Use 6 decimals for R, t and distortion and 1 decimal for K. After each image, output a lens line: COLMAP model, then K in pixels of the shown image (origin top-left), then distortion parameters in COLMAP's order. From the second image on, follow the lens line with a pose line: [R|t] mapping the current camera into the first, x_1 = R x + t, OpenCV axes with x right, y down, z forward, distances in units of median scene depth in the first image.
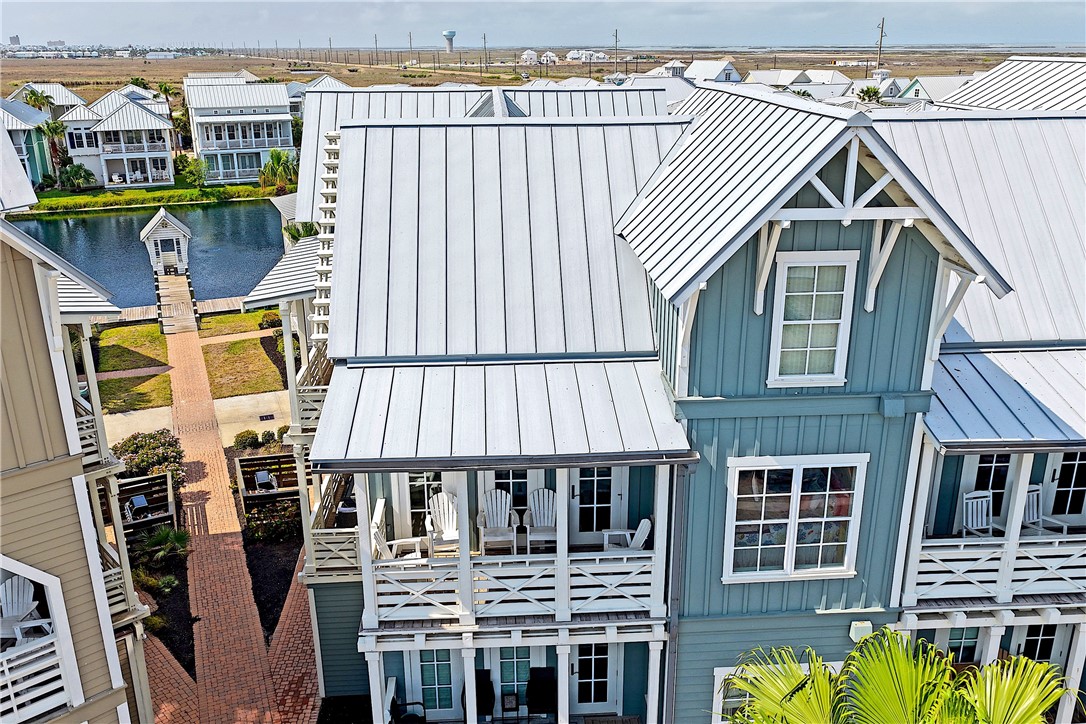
lens RADIAL K [[914.7, 0, 543.0], [0, 914.7, 362.0], [0, 0, 1]] dist [0.004782, 0.008412]
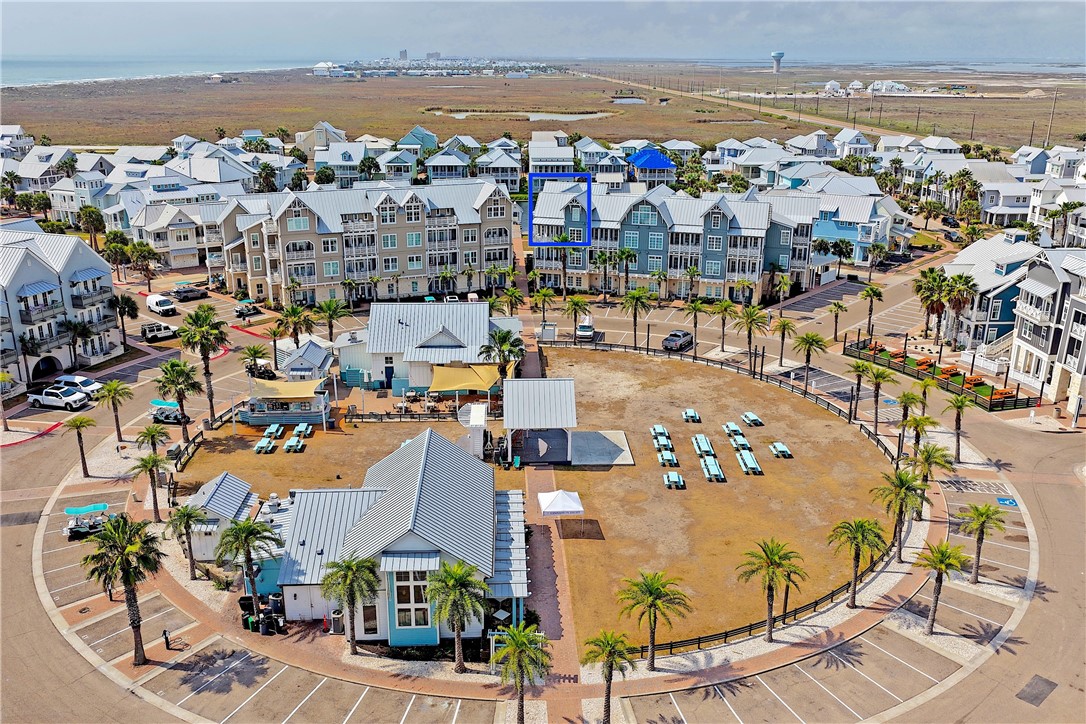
lens RADIAL K [[930.2, 0, 543.0], [0, 930.2, 362.0], [0, 0, 1]] dist [0.005796, 0.004838]
pose [[0.939128, 0.117129, -0.322984, 0.418111], [-0.121408, 0.992578, 0.006942, 0.187078], [0.321401, 0.032693, 0.946379, -1.074284]]
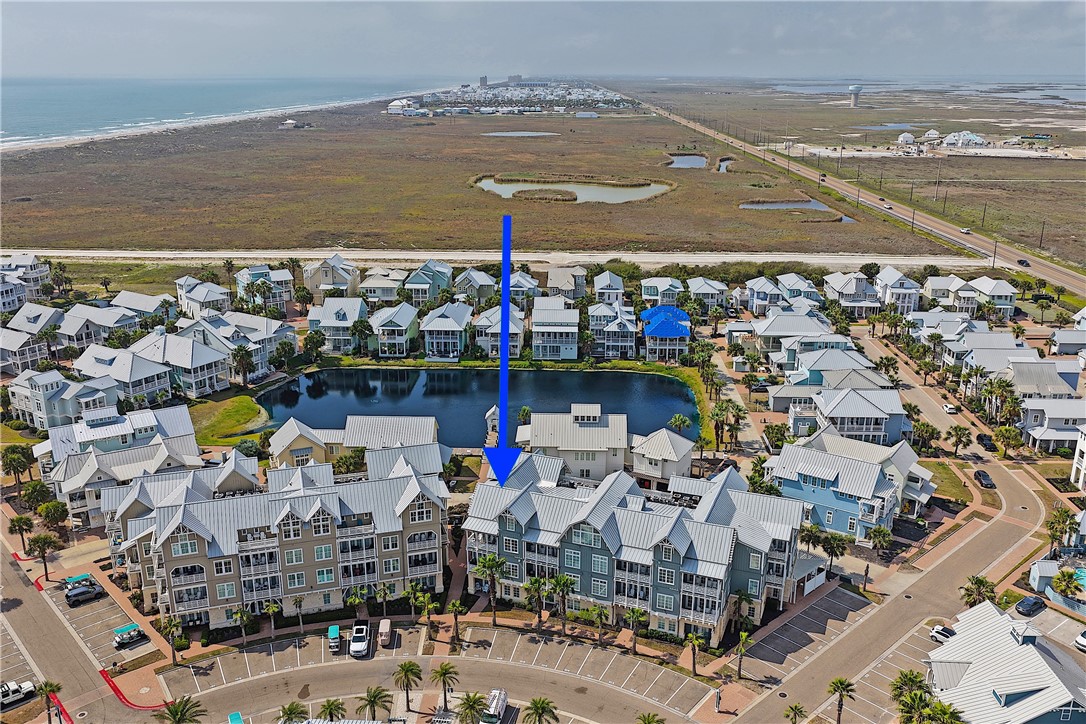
lens RADIAL K [[914.7, 0, 543.0], [0, 914.7, 362.0], [0, 0, 1]] dist [0.004782, 0.008412]
pose [[0.905769, 0.137390, -0.400883, 0.468084], [-0.146367, 0.989195, 0.008308, -0.207166], [0.397693, 0.051151, 0.916091, -0.855221]]
